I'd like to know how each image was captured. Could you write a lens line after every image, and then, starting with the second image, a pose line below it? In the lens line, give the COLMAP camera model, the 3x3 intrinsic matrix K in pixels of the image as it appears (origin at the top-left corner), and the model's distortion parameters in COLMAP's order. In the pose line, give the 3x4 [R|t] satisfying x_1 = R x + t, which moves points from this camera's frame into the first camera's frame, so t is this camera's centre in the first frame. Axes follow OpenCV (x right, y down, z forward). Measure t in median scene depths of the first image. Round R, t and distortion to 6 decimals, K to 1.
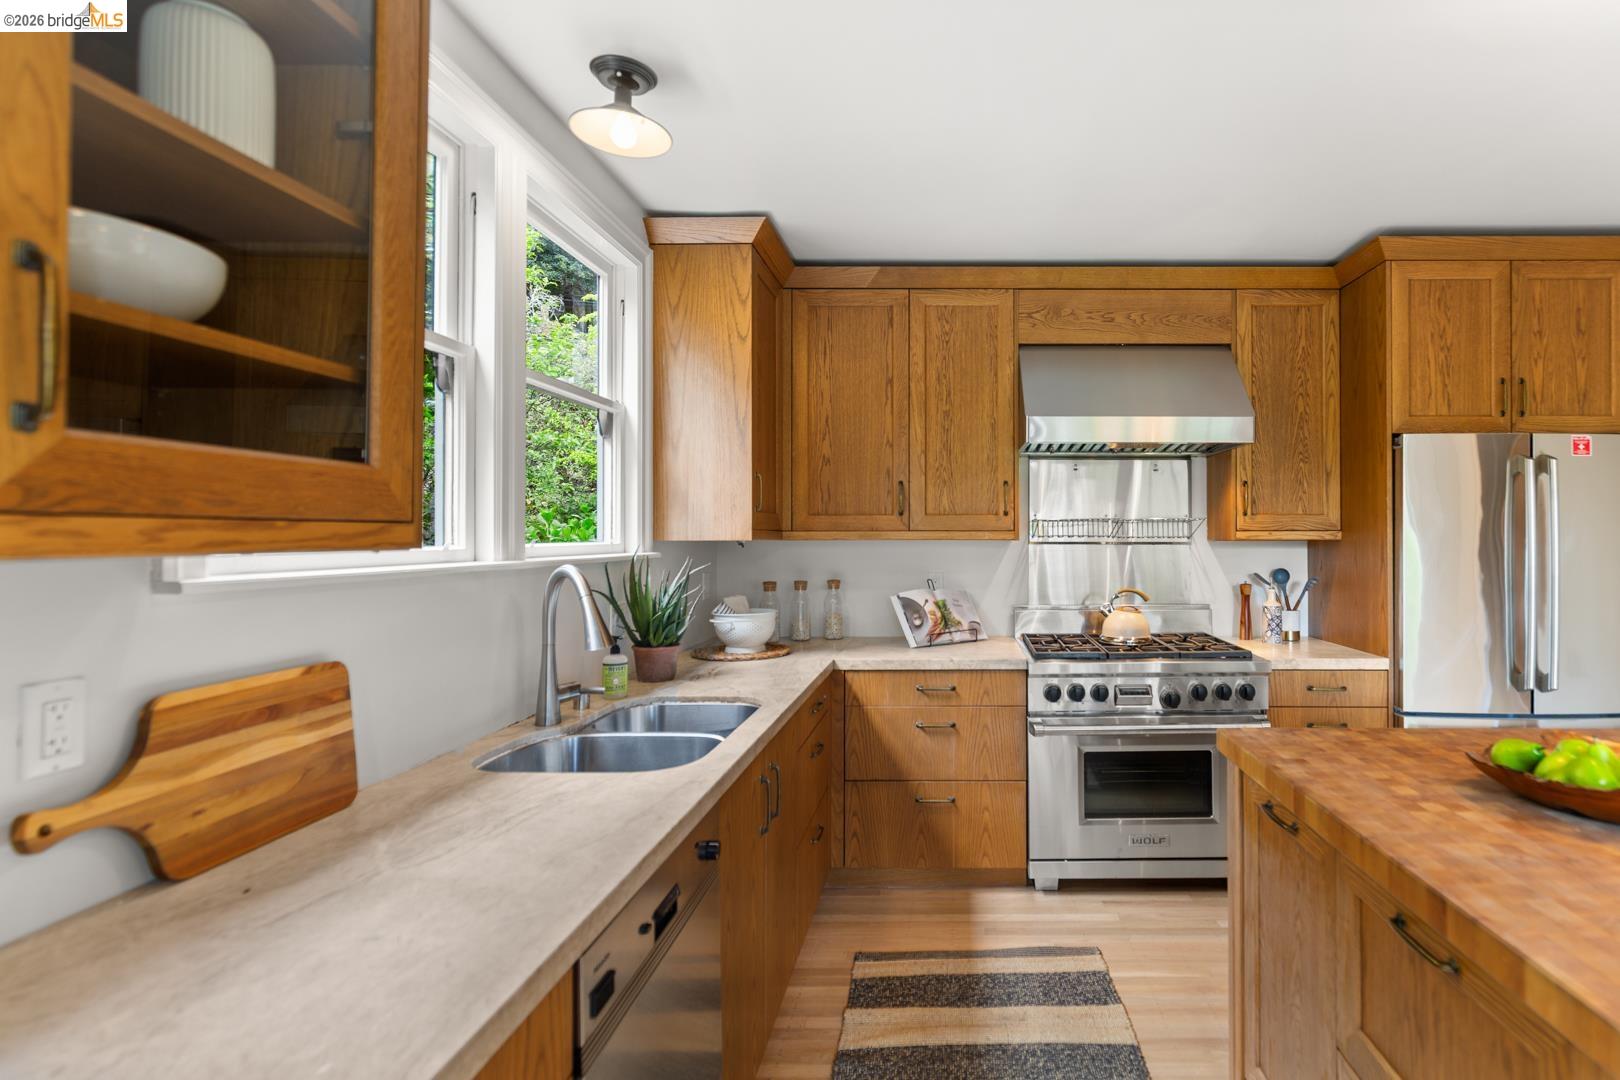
lens RADIAL K [[802.8, 0, 957.1], [0, 802.8, 532.1], [0, 0, 1]] dist [-0.000069, -0.000135]
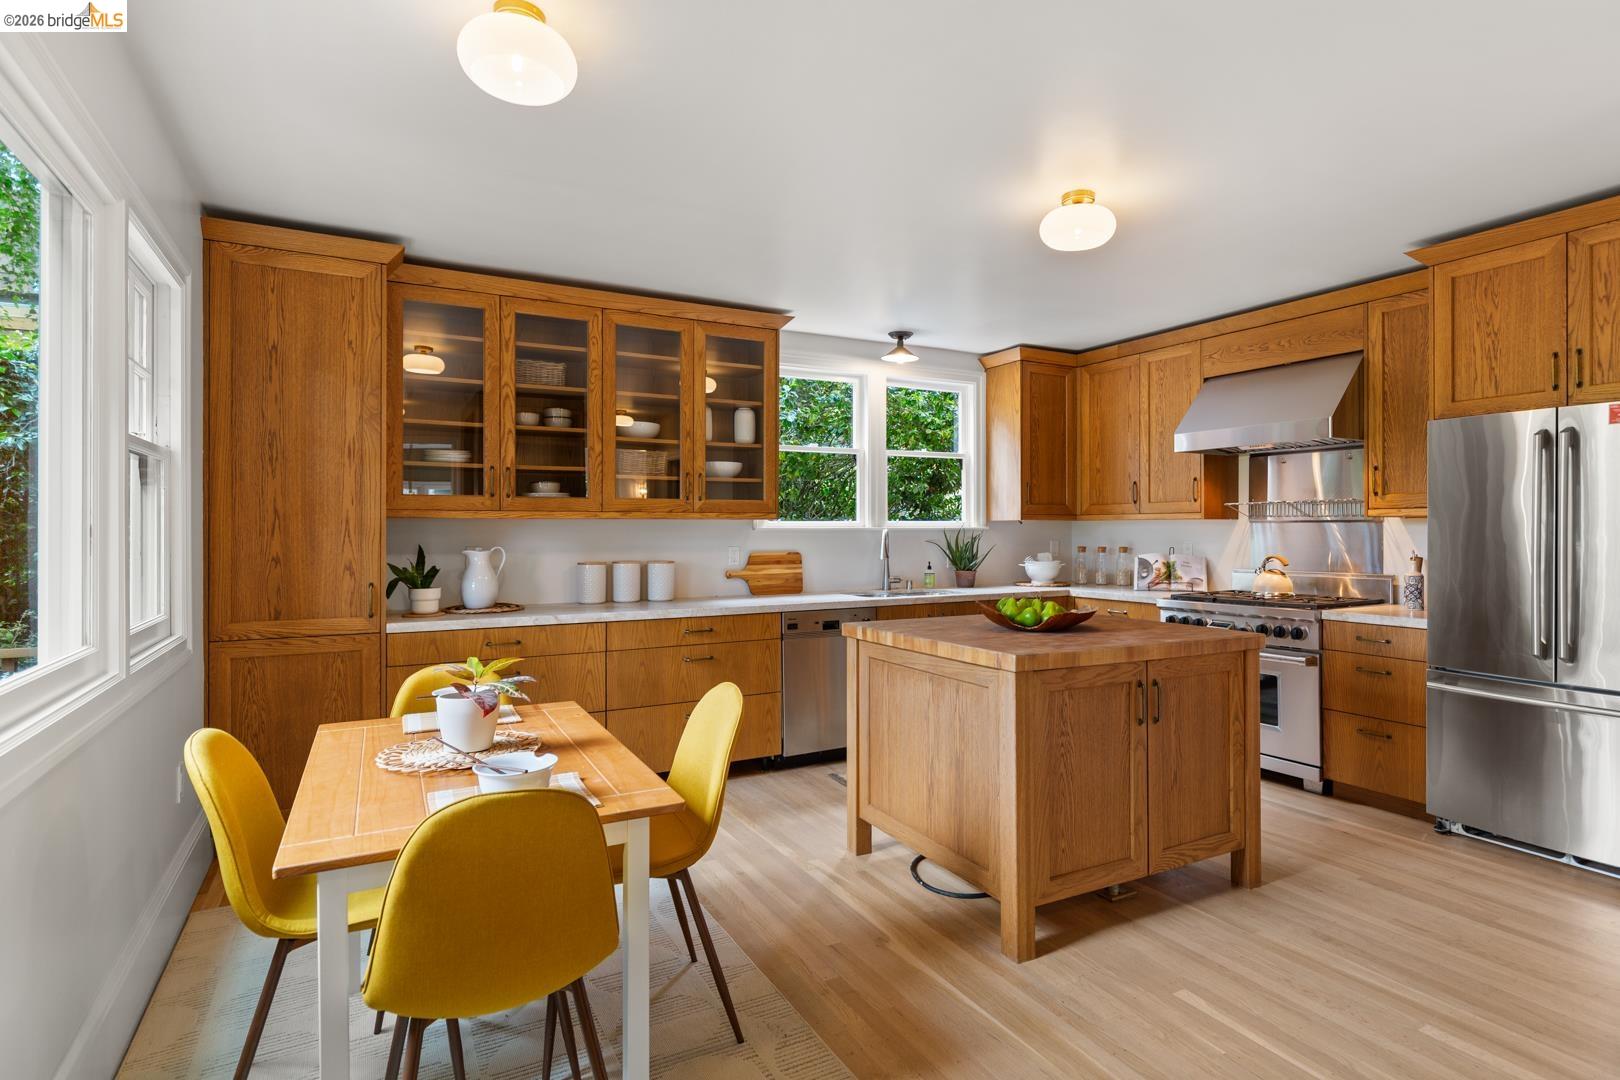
lens RADIAL K [[835.8, 0, 820.1], [0, 835.8, 532.7], [0, 0, 1]] dist [0.000119, -0.000781]
pose [[0.478743, 0.003035, -0.877950, 1.154713], [0.005399, 0.999965, 0.006401, 0.023044], [0.877939, -0.007804, 0.478710, -0.314815]]
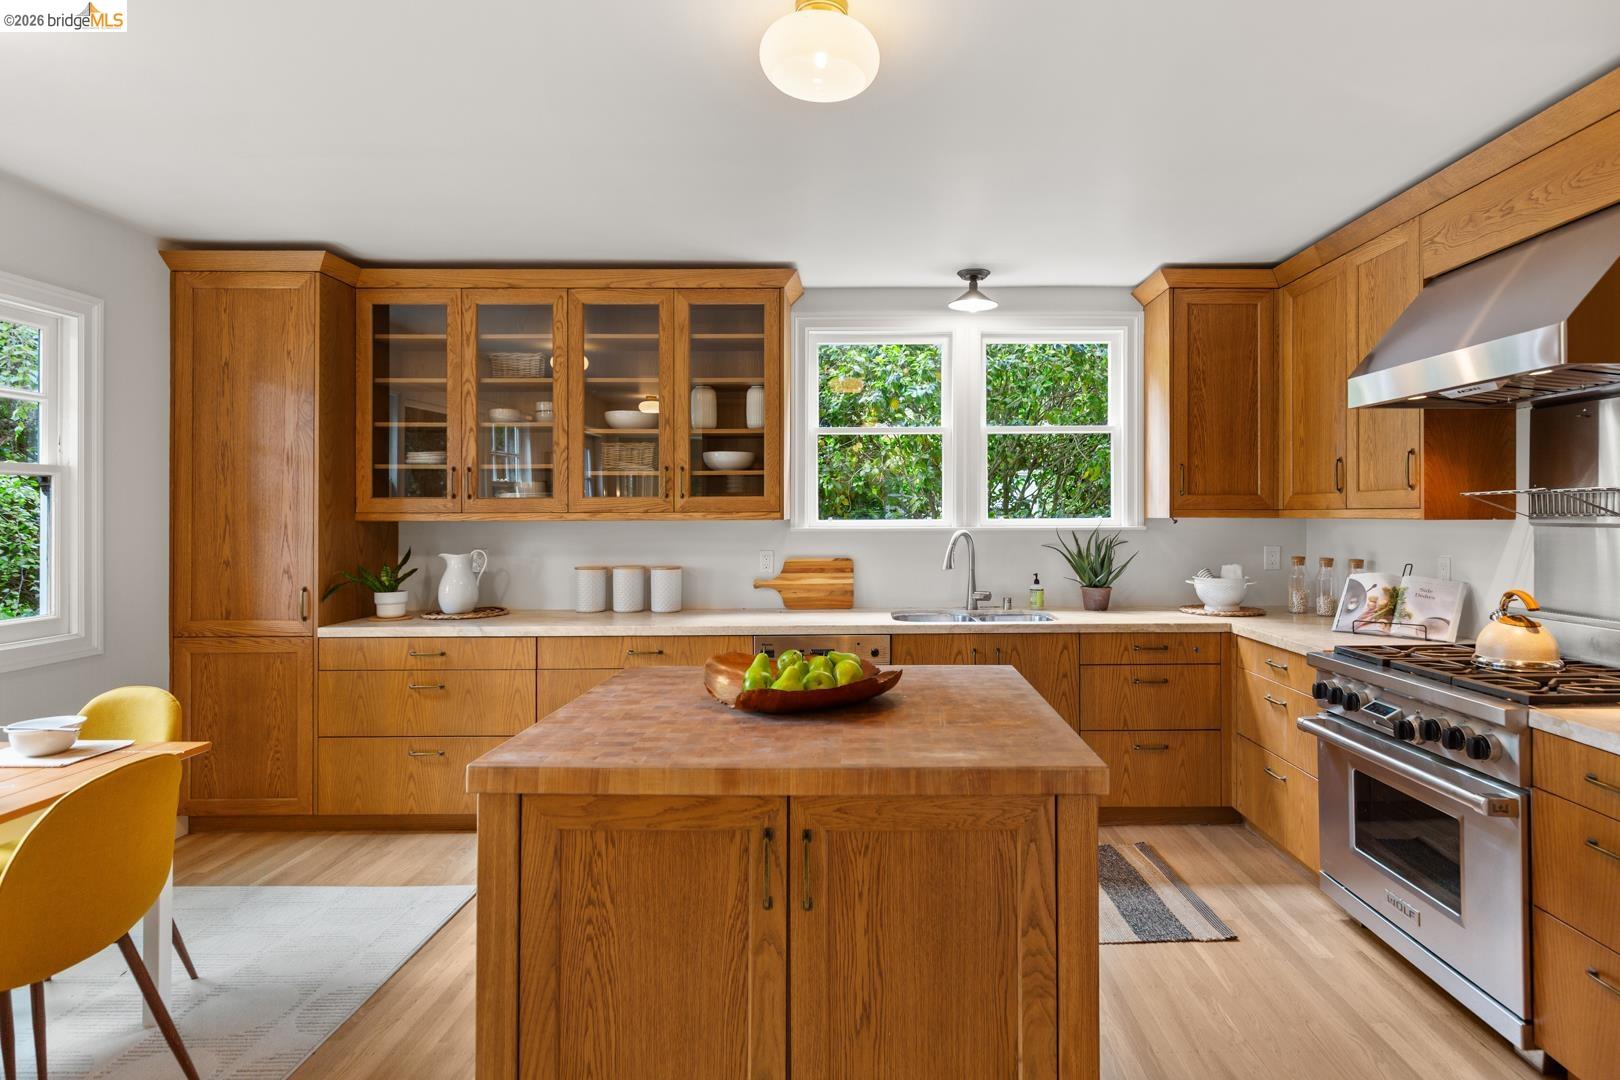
lens RADIAL K [[853.0, 0, 867.4], [0, 853.0, 505.4], [0, 0, 1]] dist [0.000828, -0.001063]
pose [[0.011372, -0.008812, -0.999897, 1.049867], [0.007721, 0.999932, -0.008725, -0.001396], [0.999906, -0.007621, 0.011440, 0.470749]]
